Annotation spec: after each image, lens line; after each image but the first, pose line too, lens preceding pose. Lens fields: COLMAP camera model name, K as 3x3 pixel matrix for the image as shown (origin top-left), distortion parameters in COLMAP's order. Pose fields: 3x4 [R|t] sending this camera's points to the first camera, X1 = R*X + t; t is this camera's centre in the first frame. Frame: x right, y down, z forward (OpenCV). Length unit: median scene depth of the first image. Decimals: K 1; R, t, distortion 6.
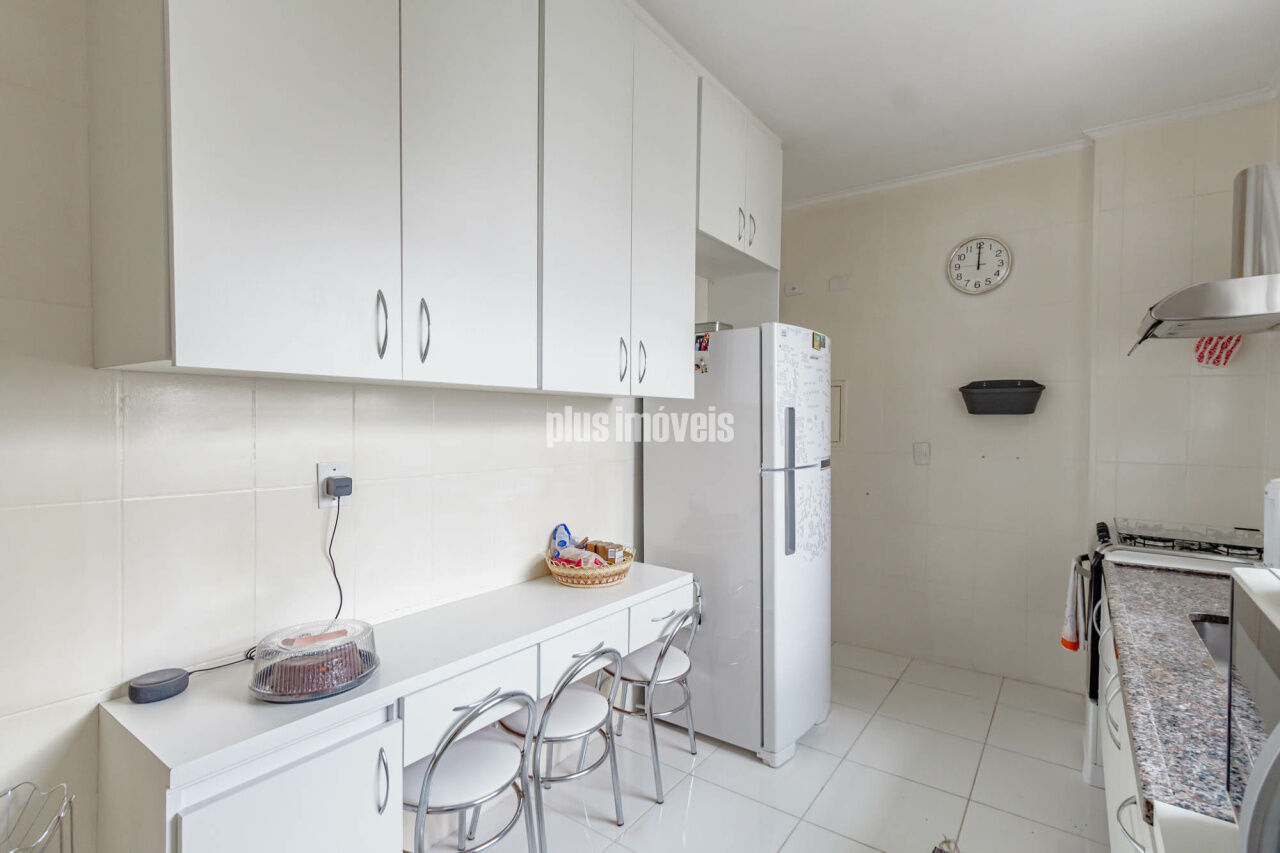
lens RADIAL K [[580.9, 0, 645.6], [0, 580.9, 437.8], [0, 0, 1]] dist [-0.001616, -0.000078]
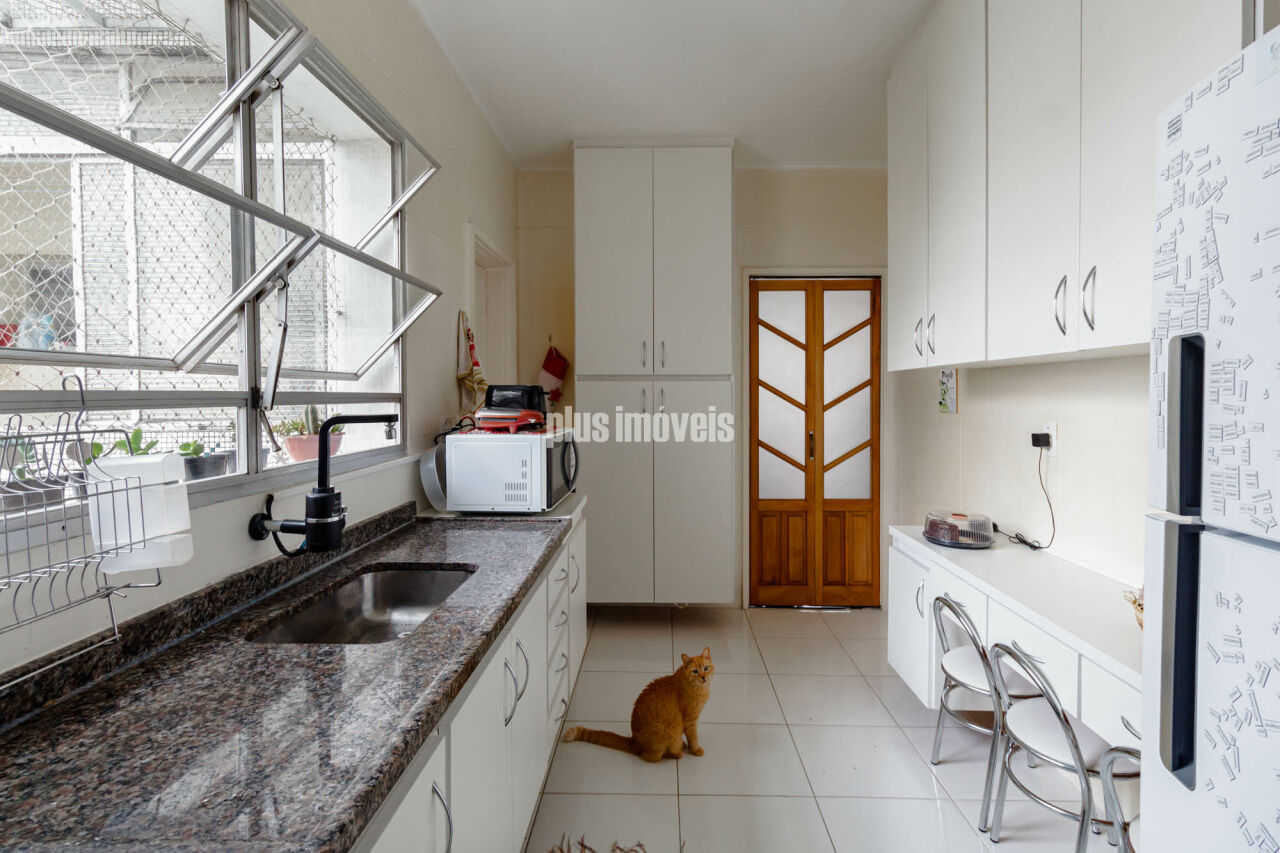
lens RADIAL K [[594.9, 0, 630.0], [0, 594.9, 409.4], [0, 0, 1]] dist [0.002576, 0.000379]
pose [[-0.817484, 0.018924, -0.575640, 0.694919], [-0.002781, 0.999319, 0.036801, -0.021446], [0.575945, 0.031685, -0.816874, 1.078488]]
